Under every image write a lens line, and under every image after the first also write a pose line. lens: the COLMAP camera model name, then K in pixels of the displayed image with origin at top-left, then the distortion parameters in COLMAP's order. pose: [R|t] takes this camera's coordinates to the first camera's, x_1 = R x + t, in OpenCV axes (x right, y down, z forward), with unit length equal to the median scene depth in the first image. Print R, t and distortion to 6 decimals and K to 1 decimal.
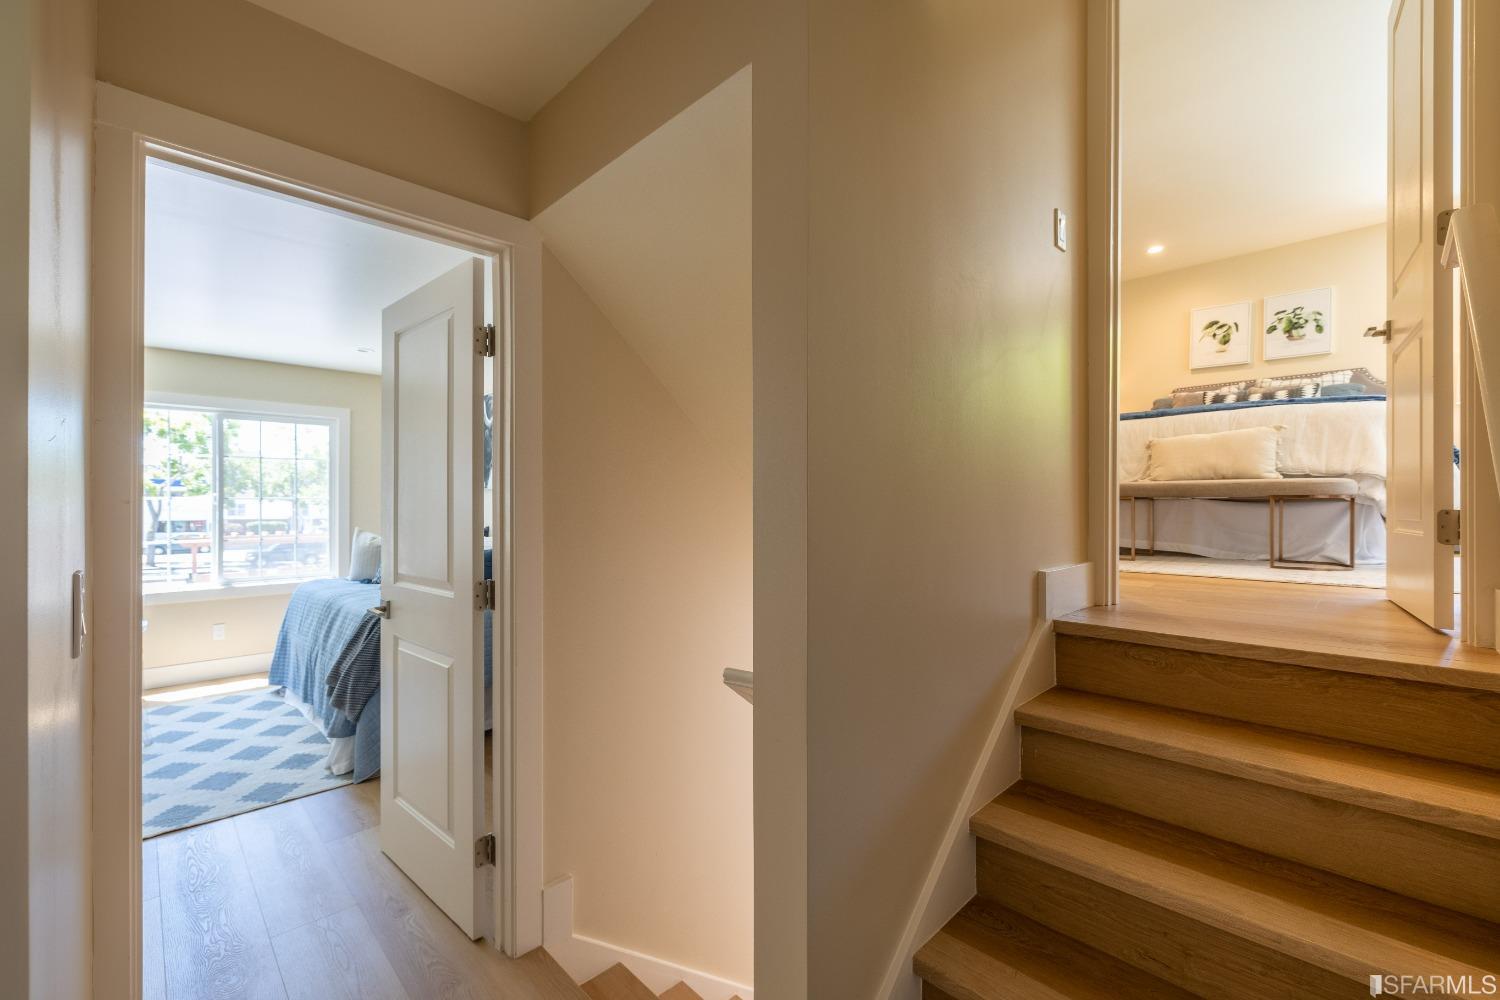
lens RADIAL K [[622.9, 0, 736.9], [0, 622.9, 497.5], [0, 0, 1]] dist [0.002694, 0.000223]
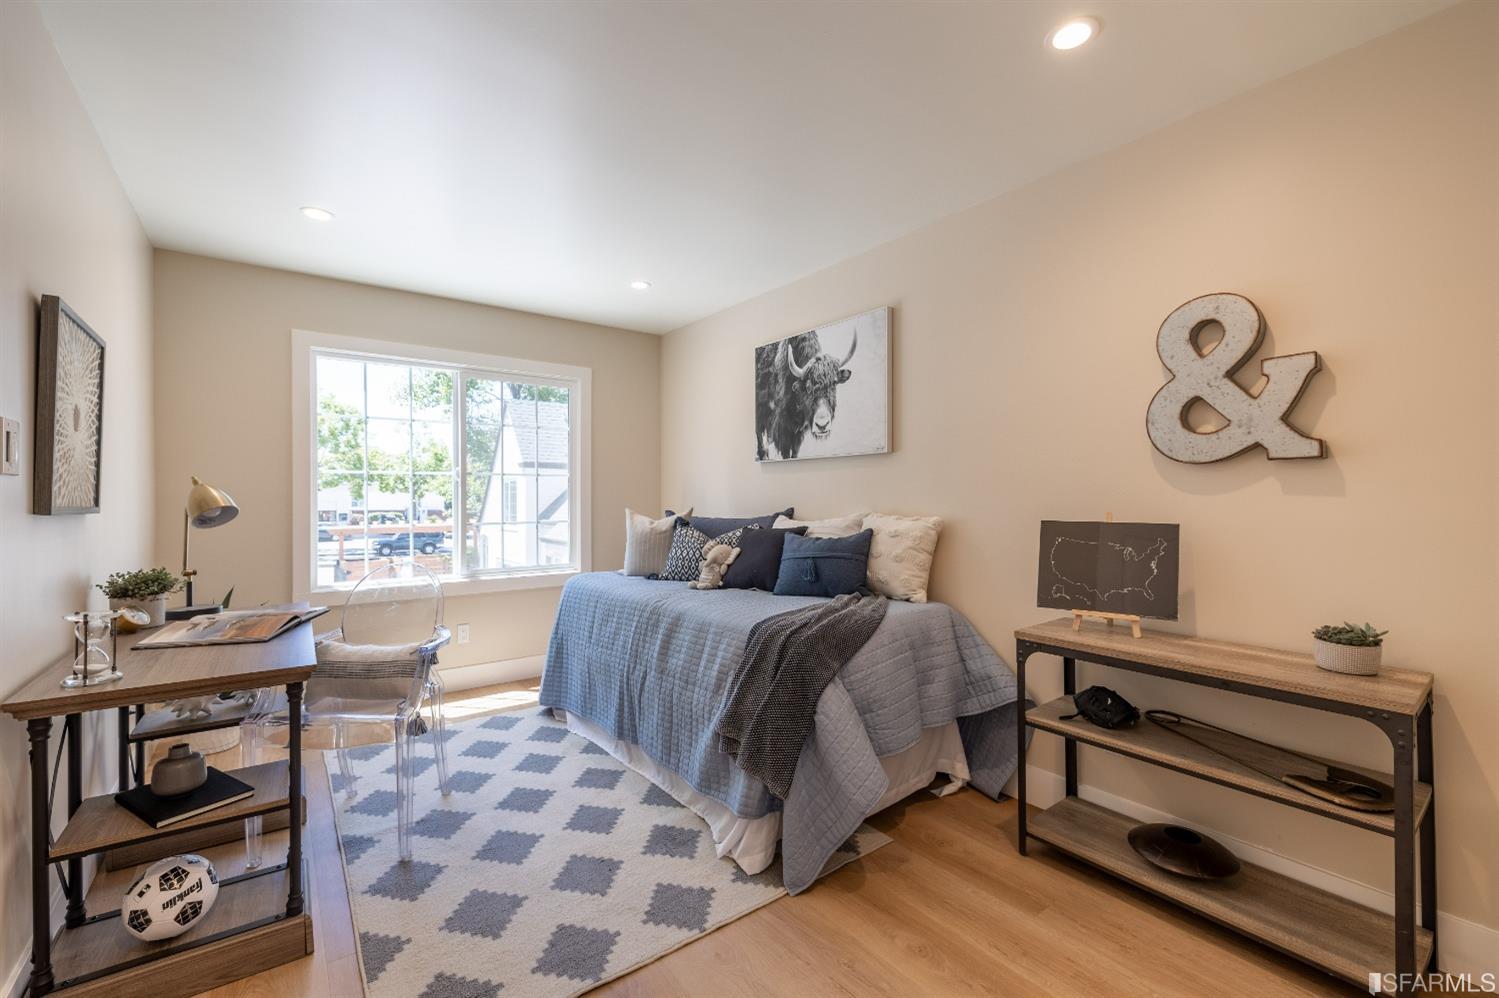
lens RADIAL K [[622.5, 0, 742.9], [0, 622.5, 498.6], [0, 0, 1]] dist [0.002694, 0.000223]
pose [[0.993288, 0.003026, -0.115625, -0.398281], [-0.001654, 0.999927, 0.011954, 0.027268], [0.115653, -0.011682, 0.993221, 0.242469]]
